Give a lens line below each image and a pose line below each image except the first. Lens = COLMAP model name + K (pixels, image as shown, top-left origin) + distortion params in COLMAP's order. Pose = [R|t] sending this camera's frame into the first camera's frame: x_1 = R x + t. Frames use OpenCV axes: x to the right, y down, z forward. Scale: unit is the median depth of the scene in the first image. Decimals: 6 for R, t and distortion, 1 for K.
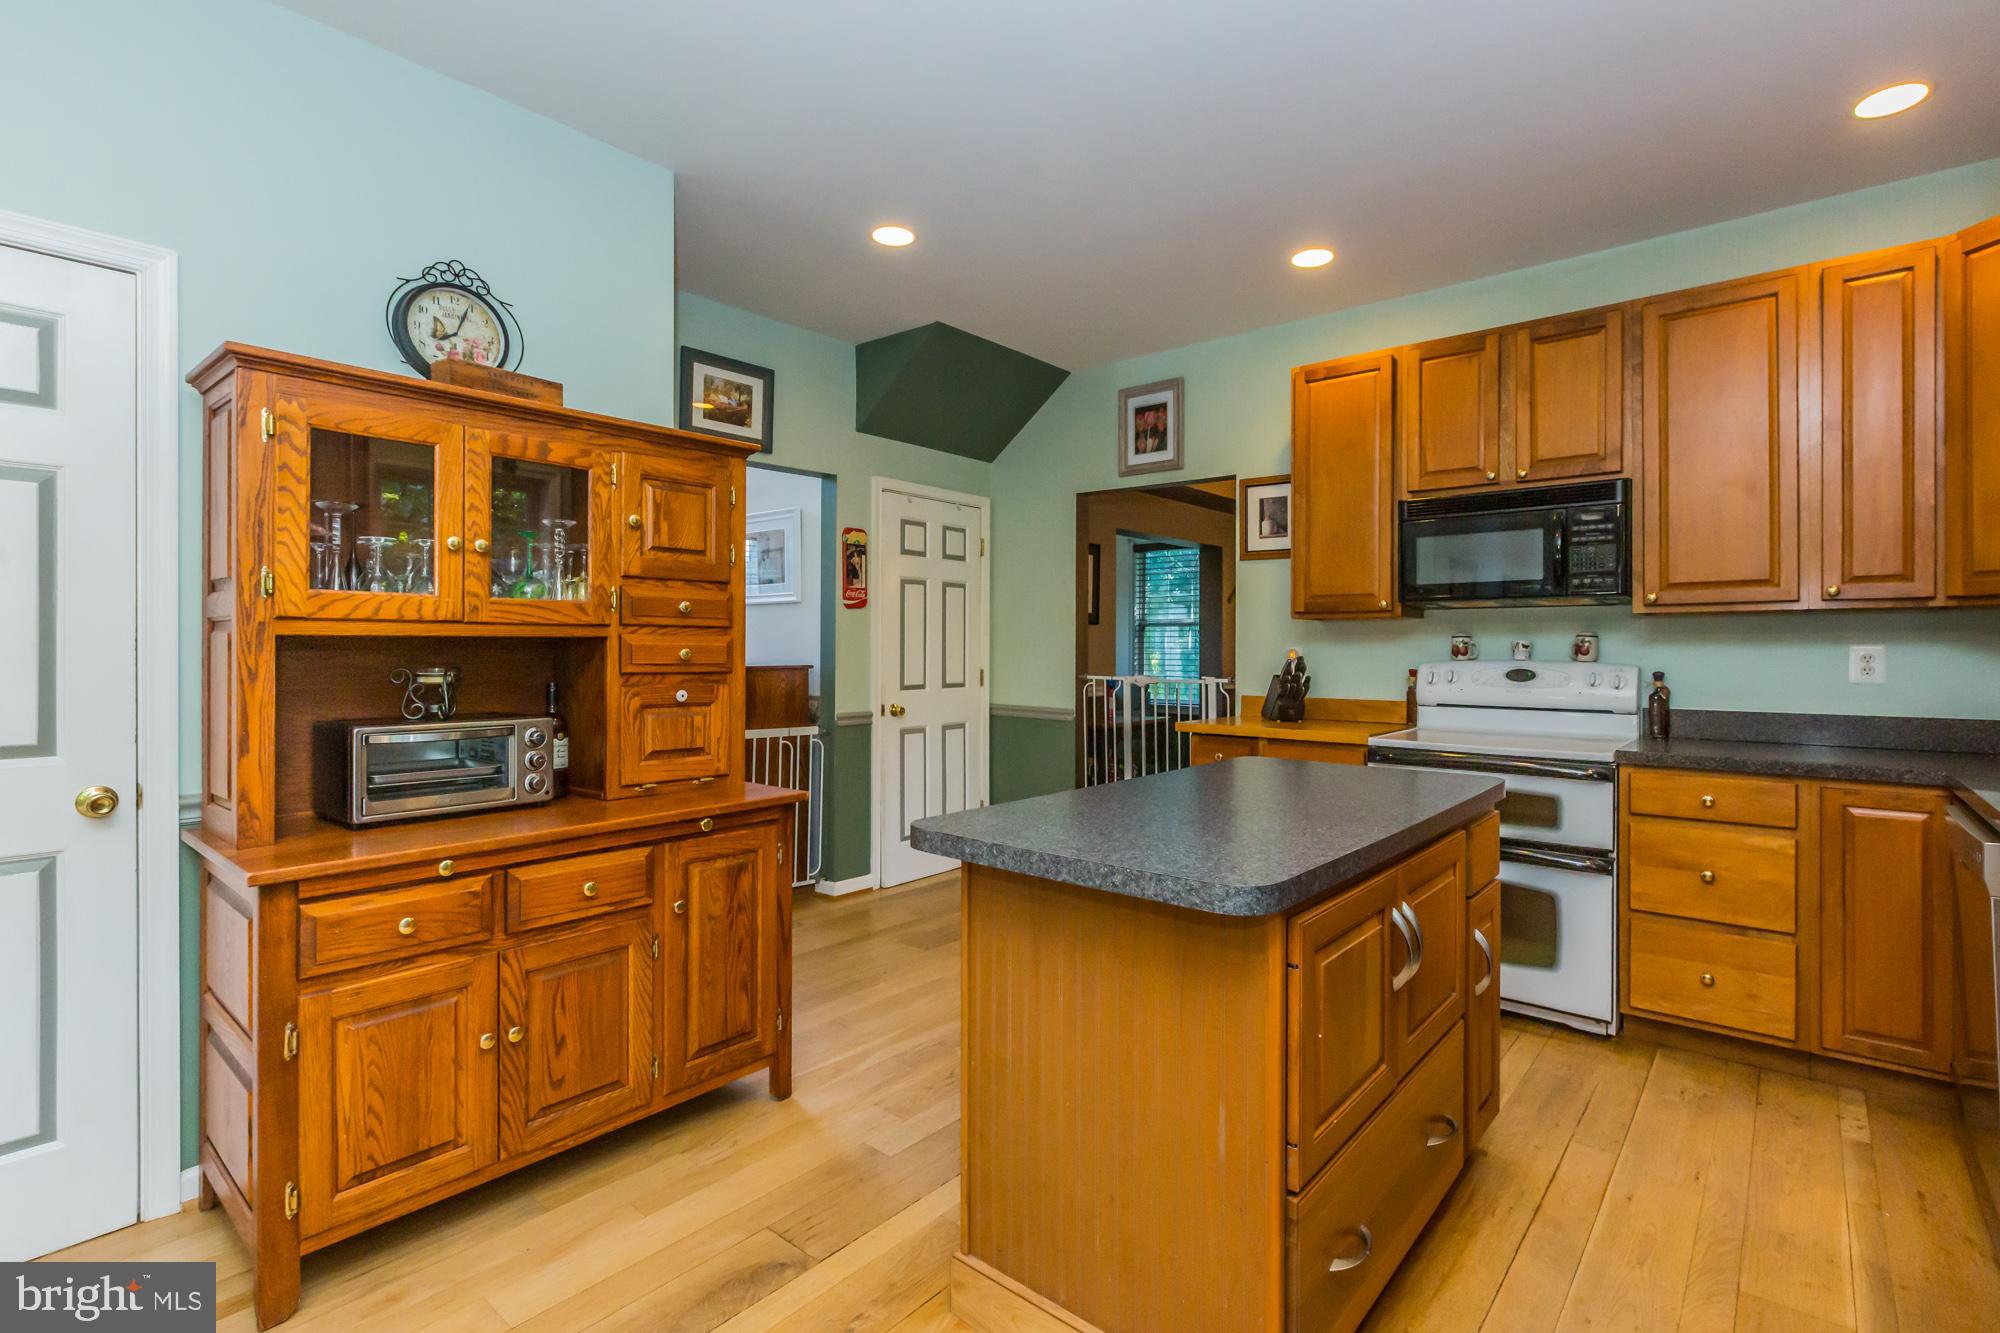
lens RADIAL K [[925.5, 0, 1013.4], [0, 925.5, 649.7], [0, 0, 1]] dist [-0.001922, -0.000499]
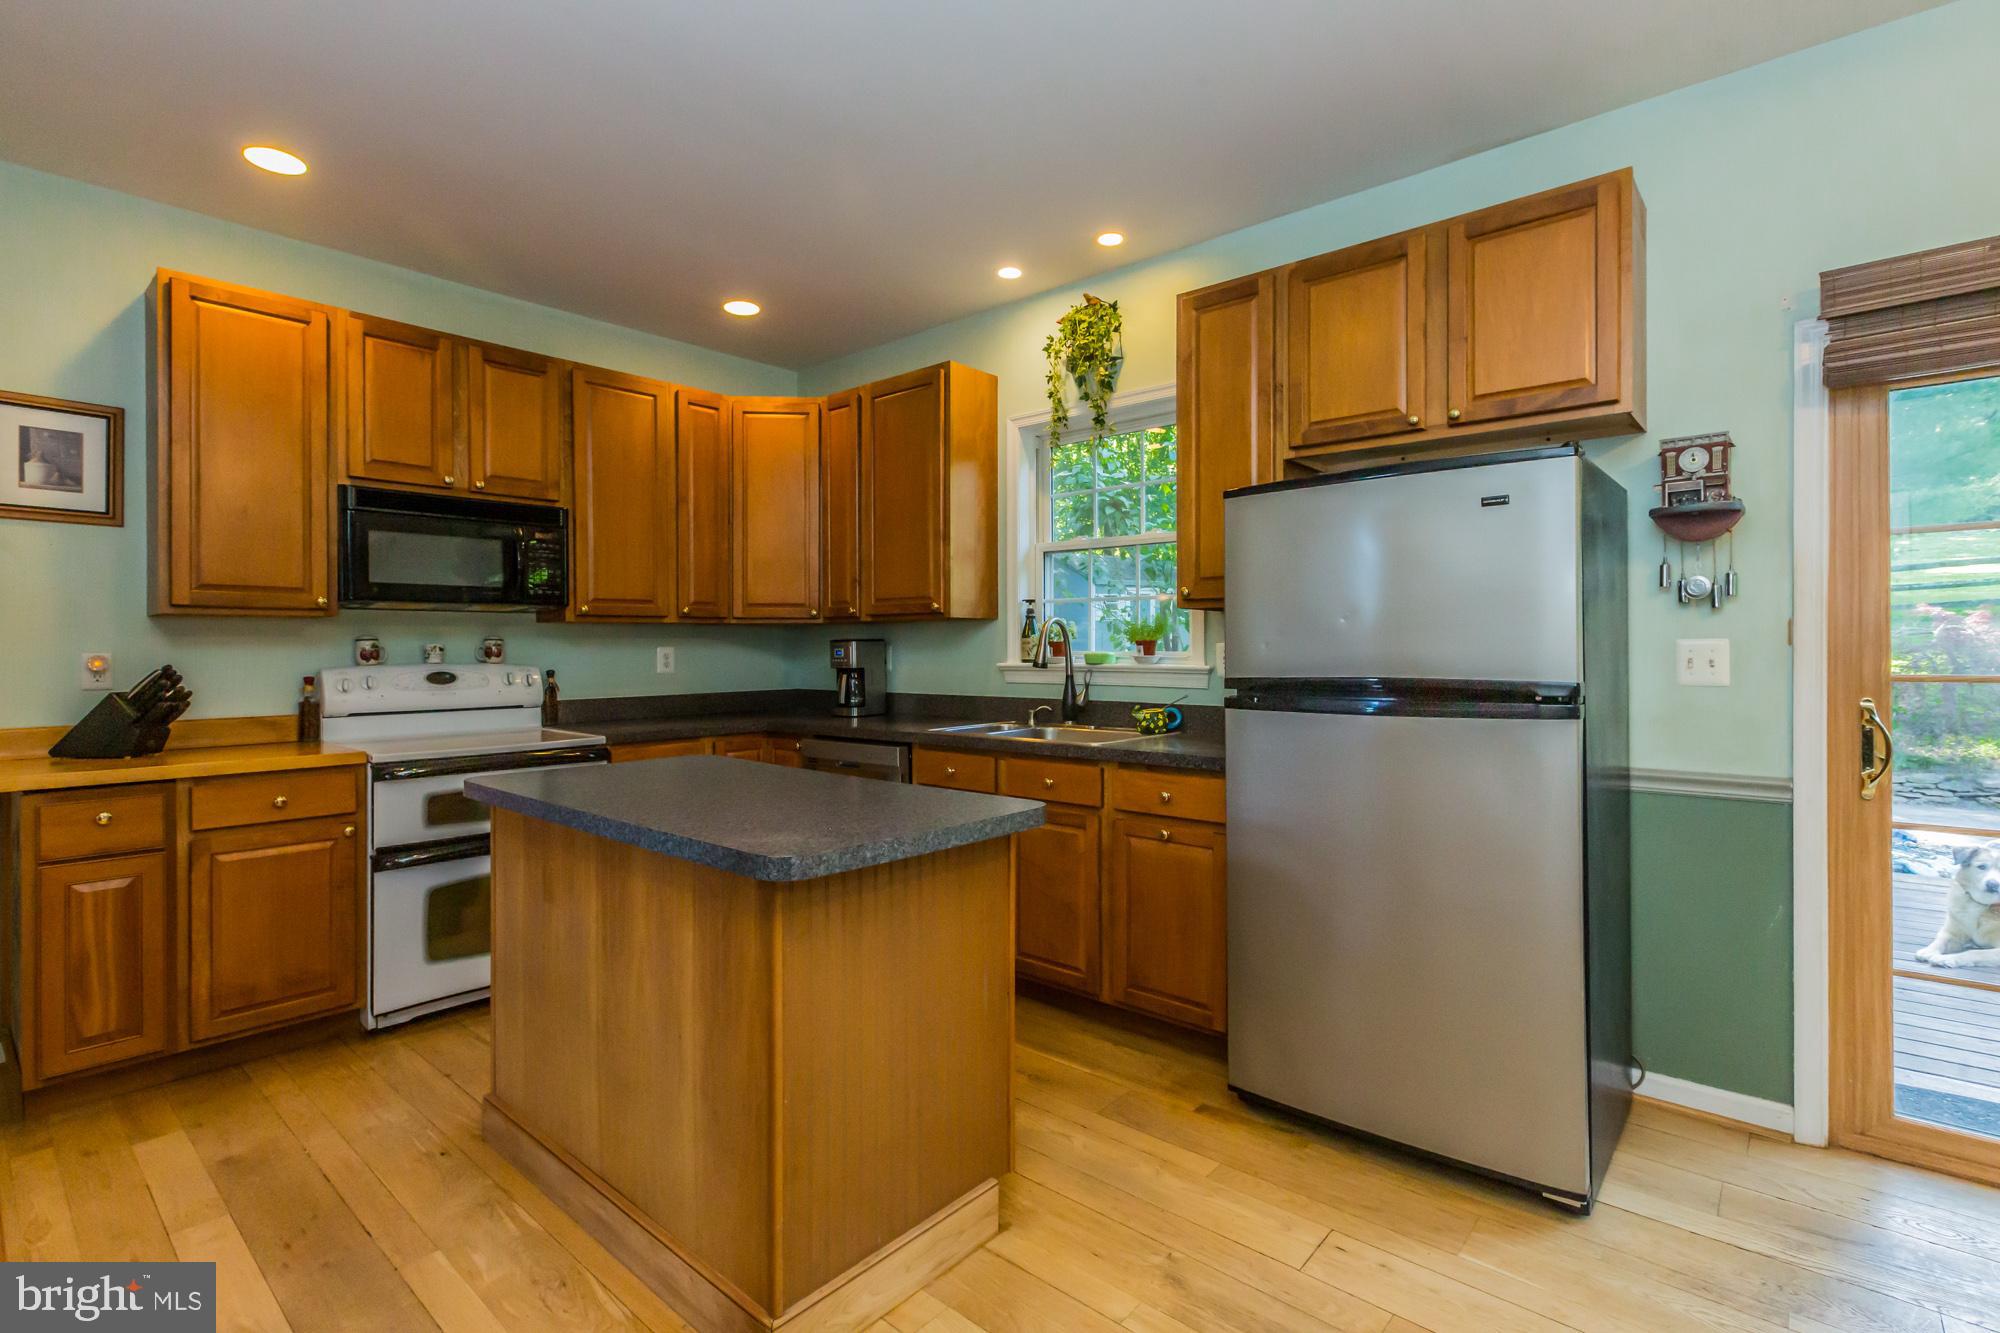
lens RADIAL K [[925.5, 0, 1013.4], [0, 925.5, 649.7], [0, 0, 1]] dist [-0.001922, -0.000499]
pose [[0.005885, -0.005862, 0.999966, -0.478501], [0.006106, 0.999964, 0.005826, -0.005862], [-0.999964, 0.006072, 0.005920, 0.378280]]
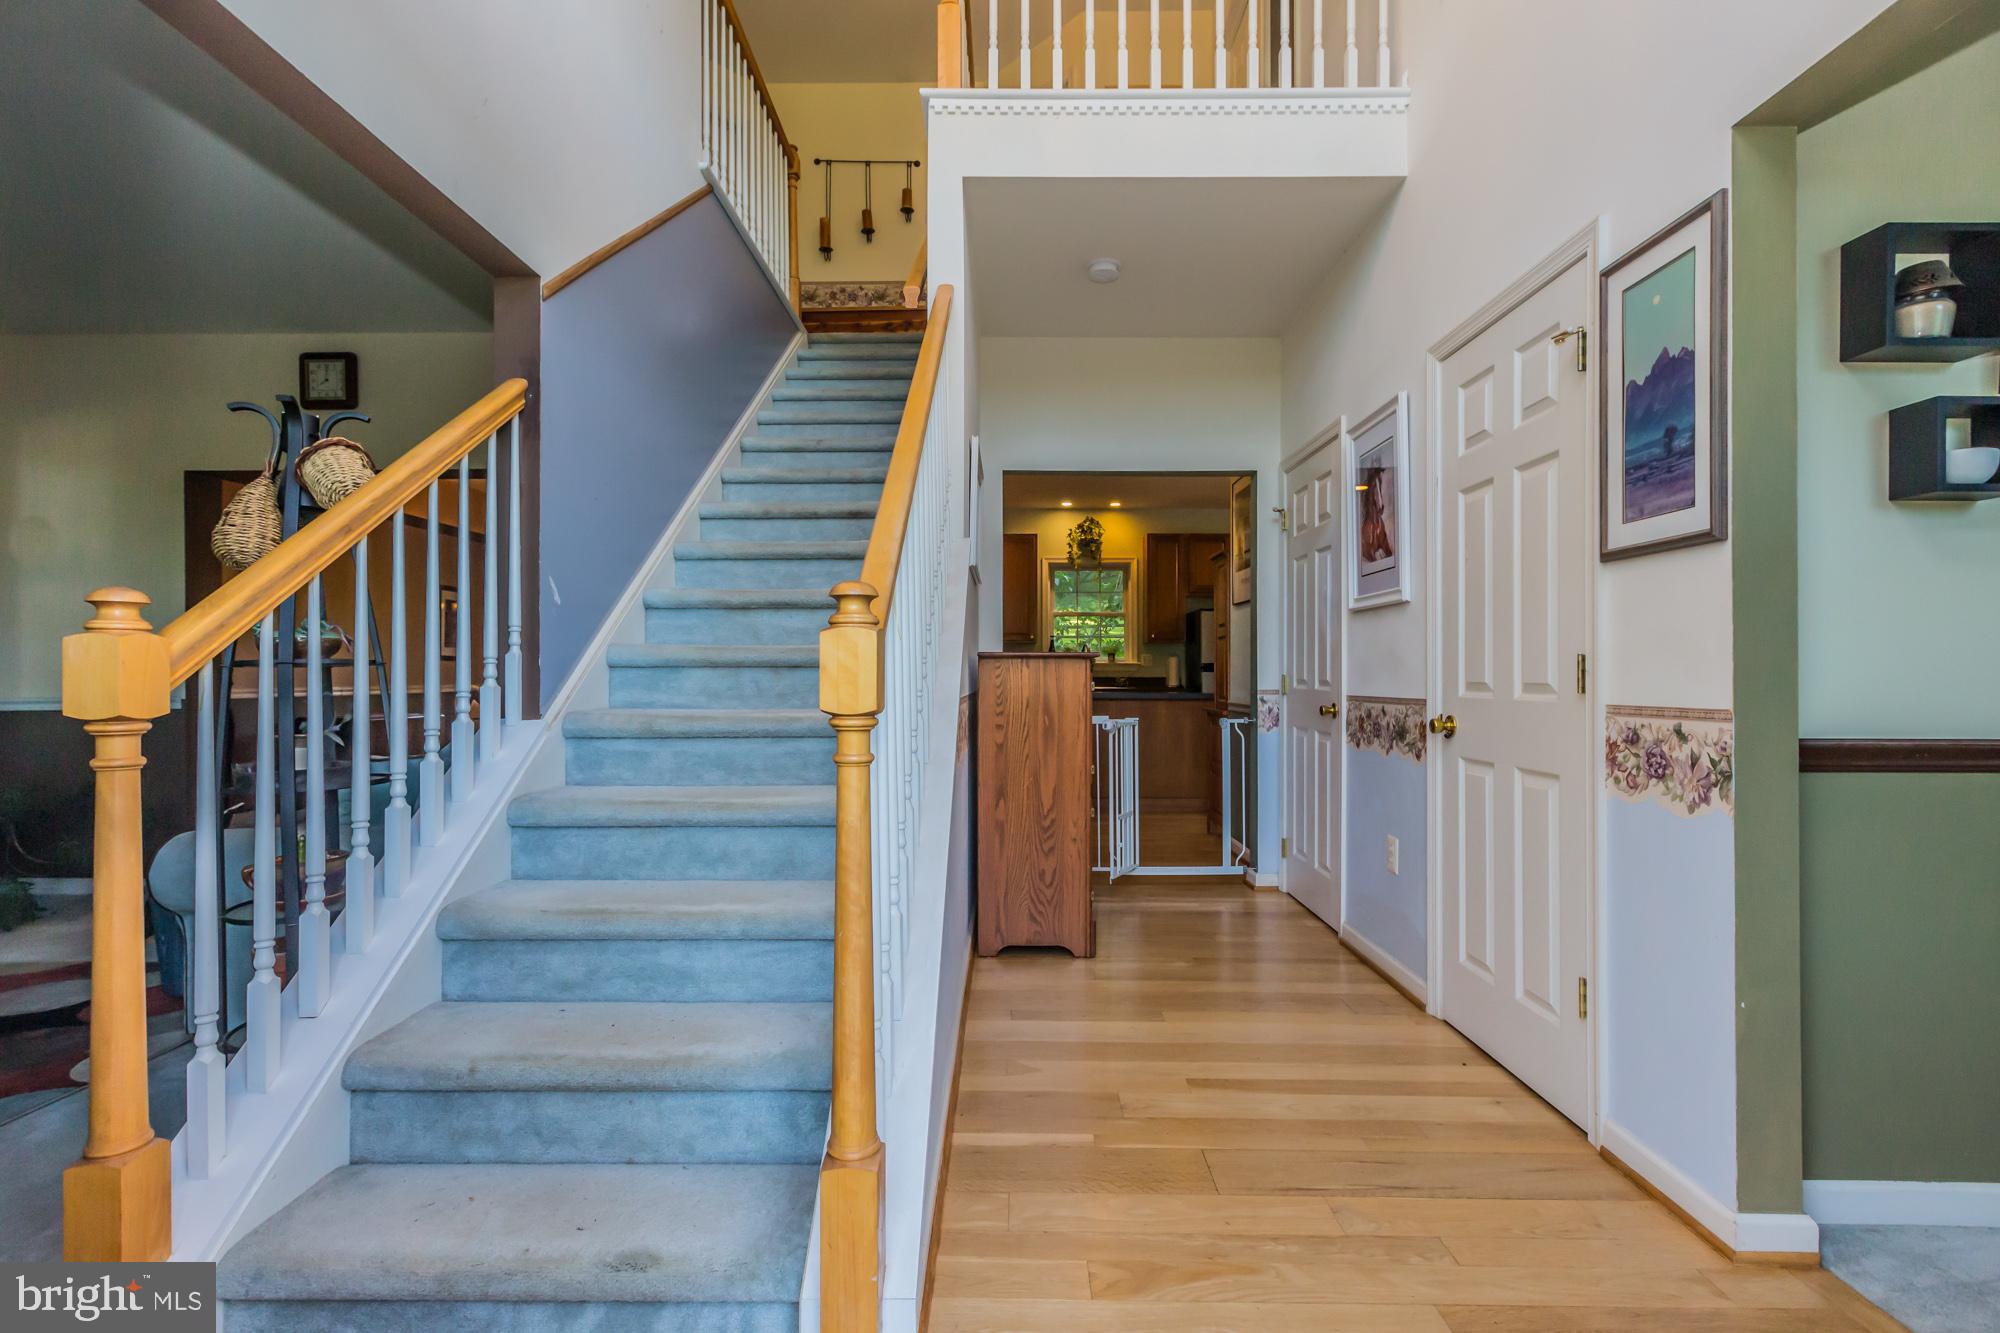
lens RADIAL K [[925.5, 0, 1013.4], [0, 925.5, 649.7], [0, 0, 1]] dist [-0.001922, -0.000499]
pose [[-0.638898, 0.013417, 0.769174, -1.342965], [-0.006216, 0.999725, -0.022602, 0.043631], [-0.769266, -0.019222, -0.638639, 2.185770]]
